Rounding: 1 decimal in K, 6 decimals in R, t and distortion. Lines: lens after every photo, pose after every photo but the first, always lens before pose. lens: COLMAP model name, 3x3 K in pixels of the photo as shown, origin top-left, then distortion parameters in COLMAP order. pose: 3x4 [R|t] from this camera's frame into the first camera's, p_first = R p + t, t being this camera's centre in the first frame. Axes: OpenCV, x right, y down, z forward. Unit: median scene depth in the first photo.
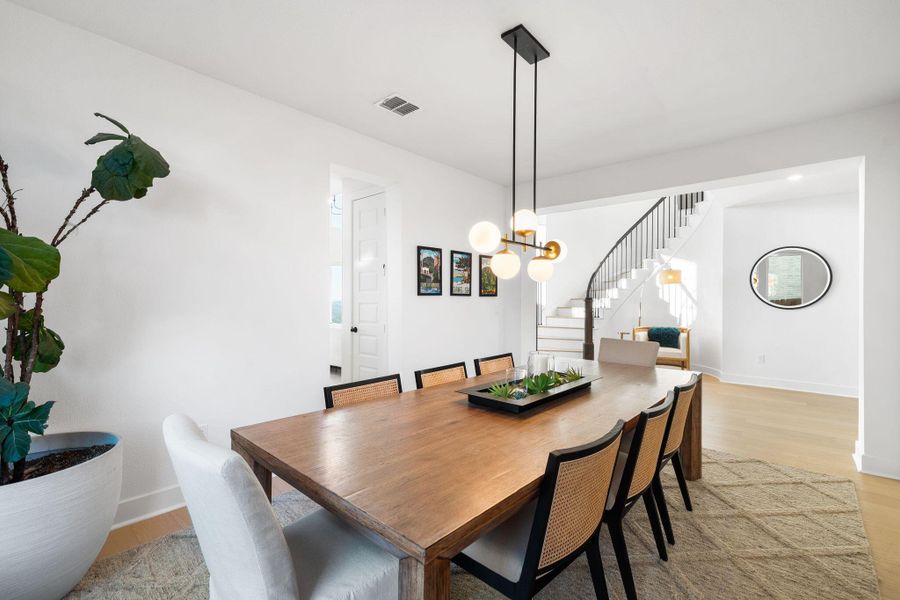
lens RADIAL K [[406.6, 0, 448.7], [0, 406.6, 298.3], [0, 0, 1]] dist [-0.002908, -0.000127]
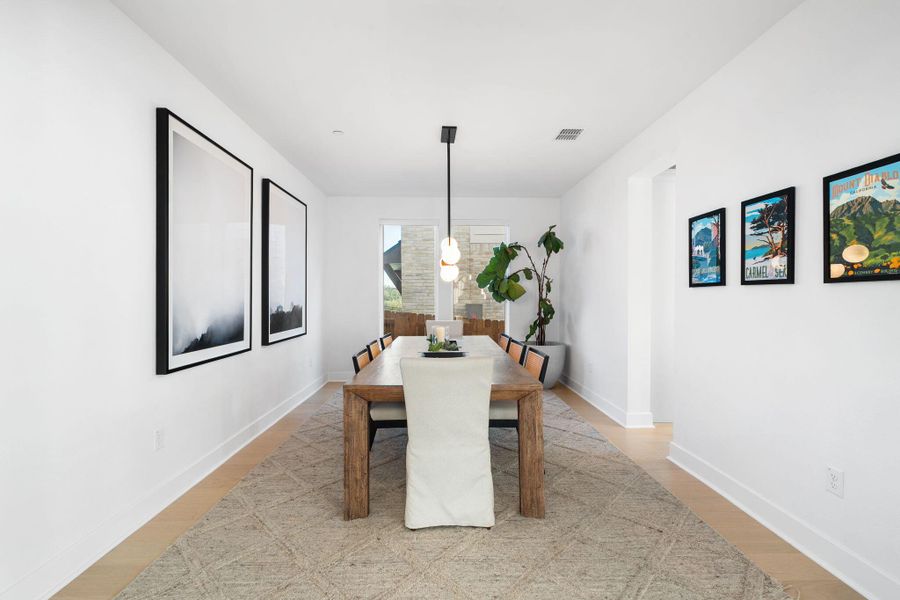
lens RADIAL K [[406.6, 0, 449.5], [0, 406.6, 298.1], [0, 0, 1]] dist [-0.002908, -0.000127]
pose [[-0.724128, -0.002428, -0.689661, 0.695095], [-0.003538, 0.999994, 0.000194, 0.013144], [0.689656, 0.002581, -0.724132, 1.164038]]
